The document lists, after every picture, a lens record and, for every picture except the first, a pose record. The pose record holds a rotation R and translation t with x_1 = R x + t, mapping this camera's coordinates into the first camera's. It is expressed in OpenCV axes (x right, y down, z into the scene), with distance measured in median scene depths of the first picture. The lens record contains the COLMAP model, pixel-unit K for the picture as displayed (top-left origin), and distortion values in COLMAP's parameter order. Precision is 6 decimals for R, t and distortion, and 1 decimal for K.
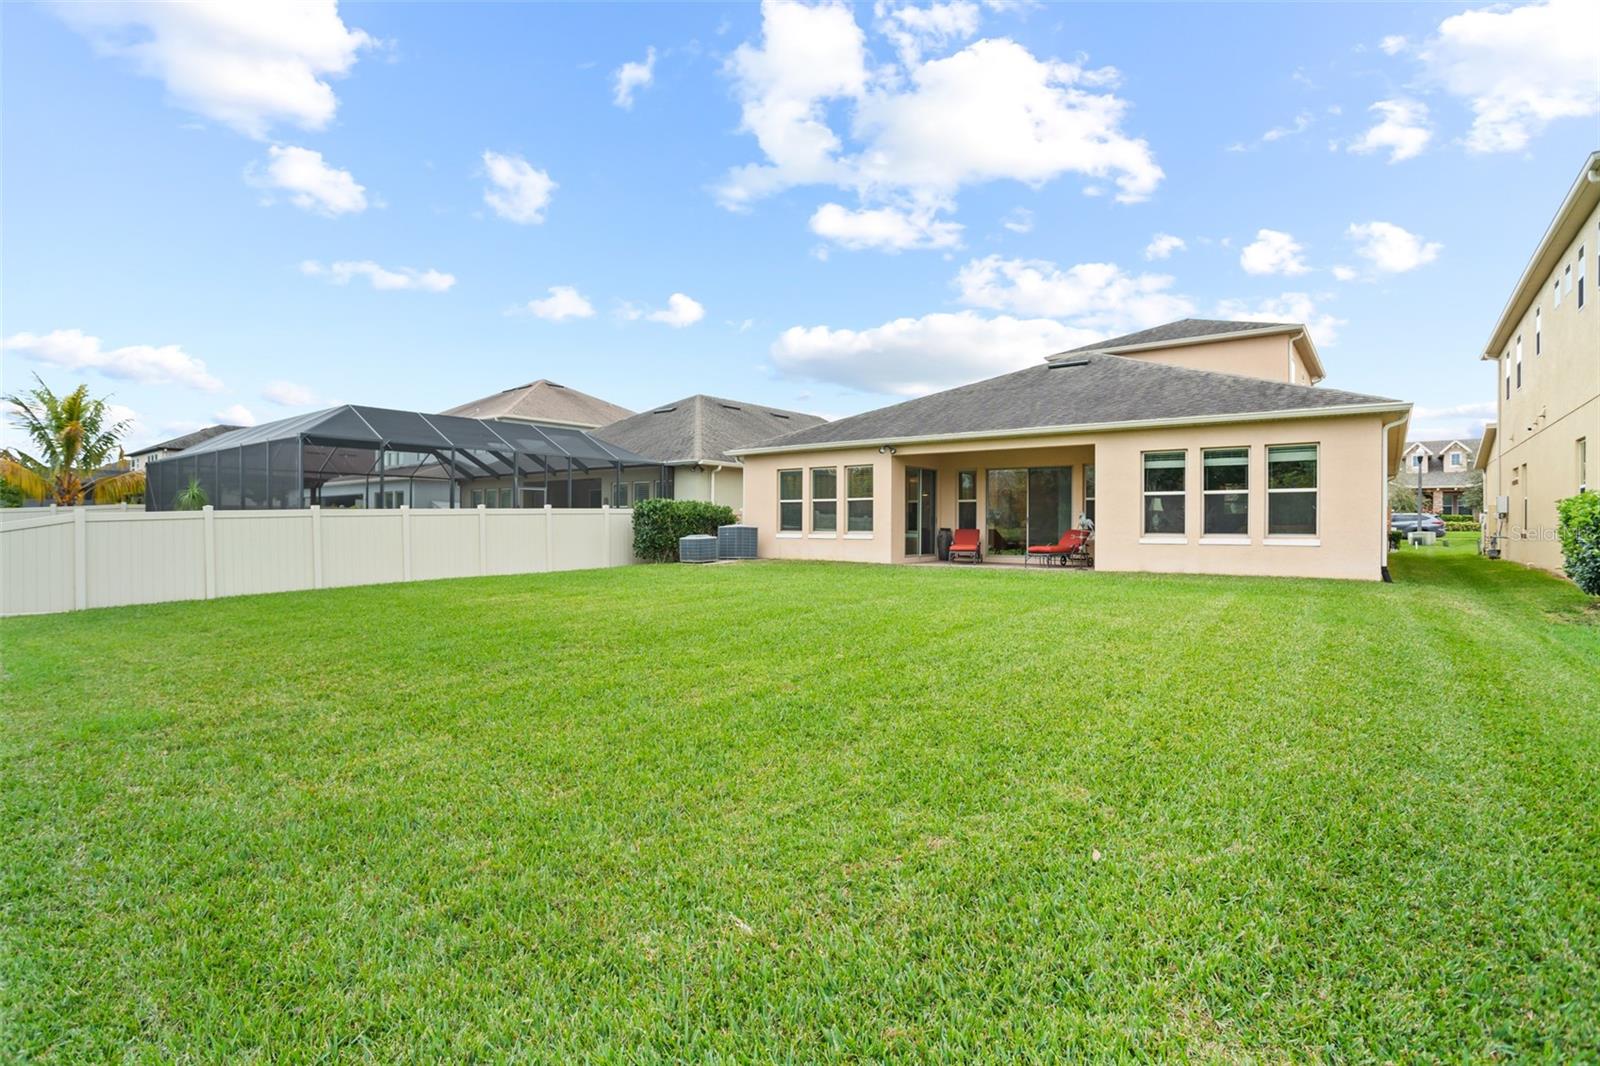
lens RADIAL K [[796.1, 0, 800.0], [0, 796.1, 533.0], [0, 0, 1]] dist [0.019924, 0.000257]
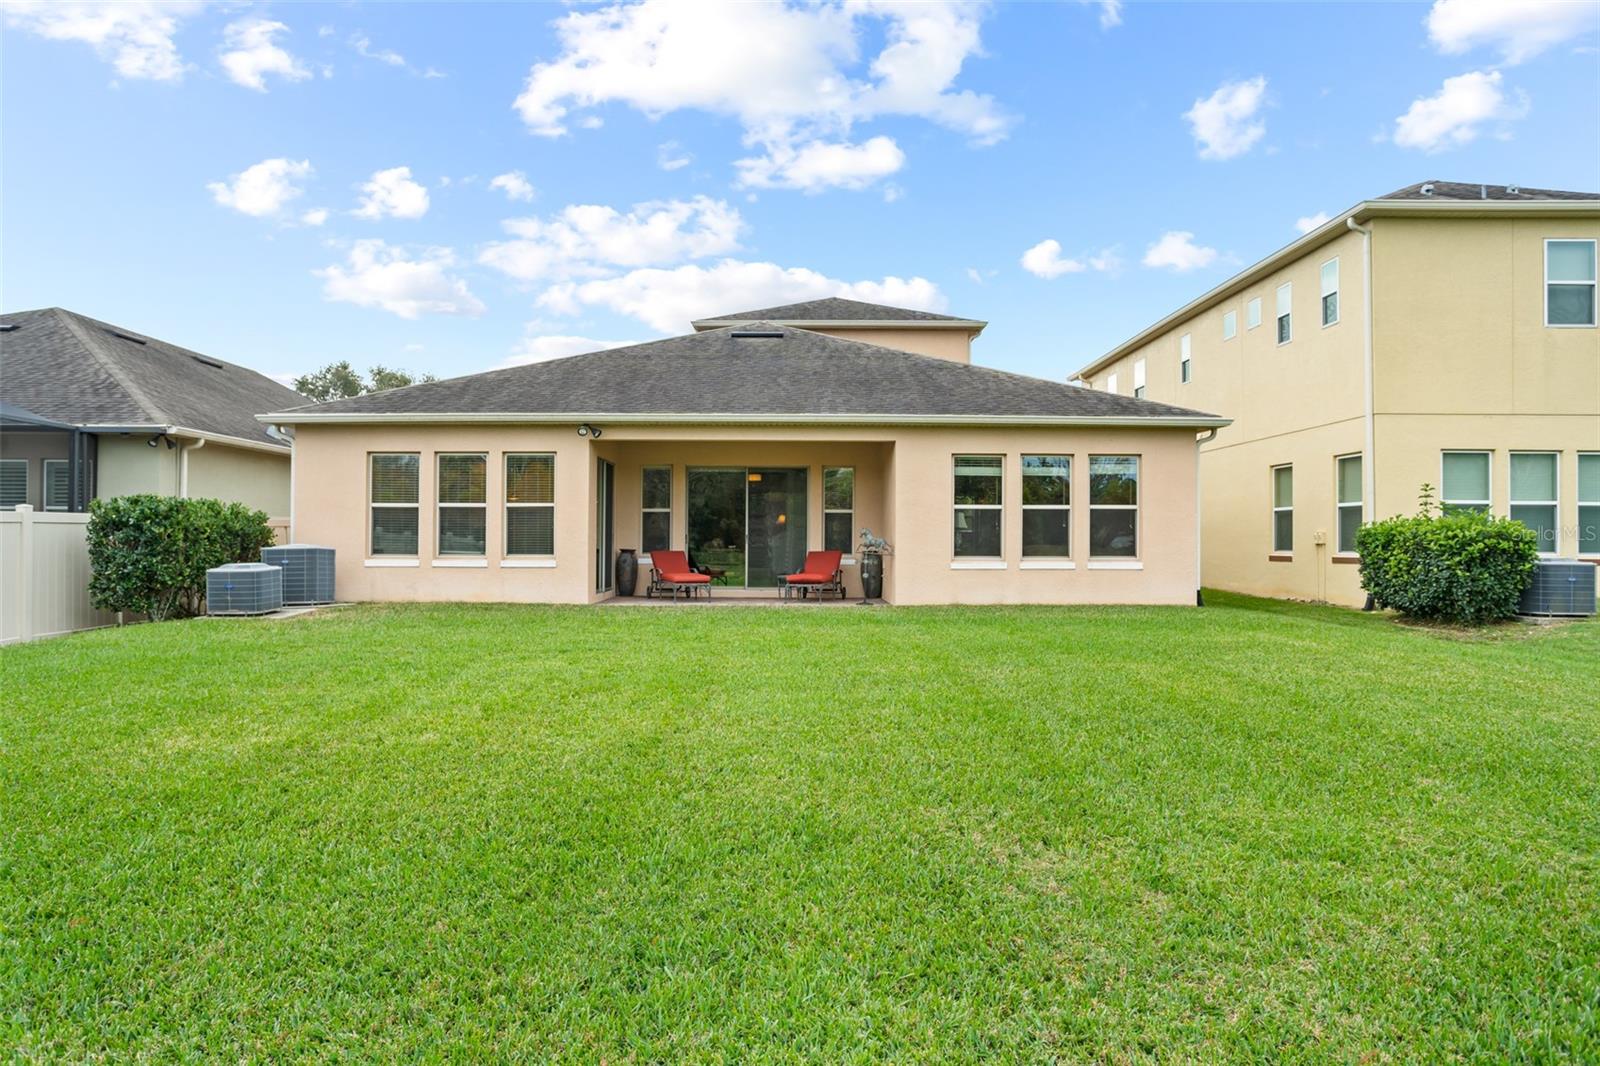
lens RADIAL K [[1048.2, 0, 800.0], [0, 1048.2, 533.0], [0, 0, 1]] dist [0.004572, 0.001601]
pose [[0.801876, 0.007375, 0.597445, -0.264521], [0.004689, 0.999815, -0.018634, -0.003218], [-0.597472, 0.017744, 0.801693, 0.203851]]
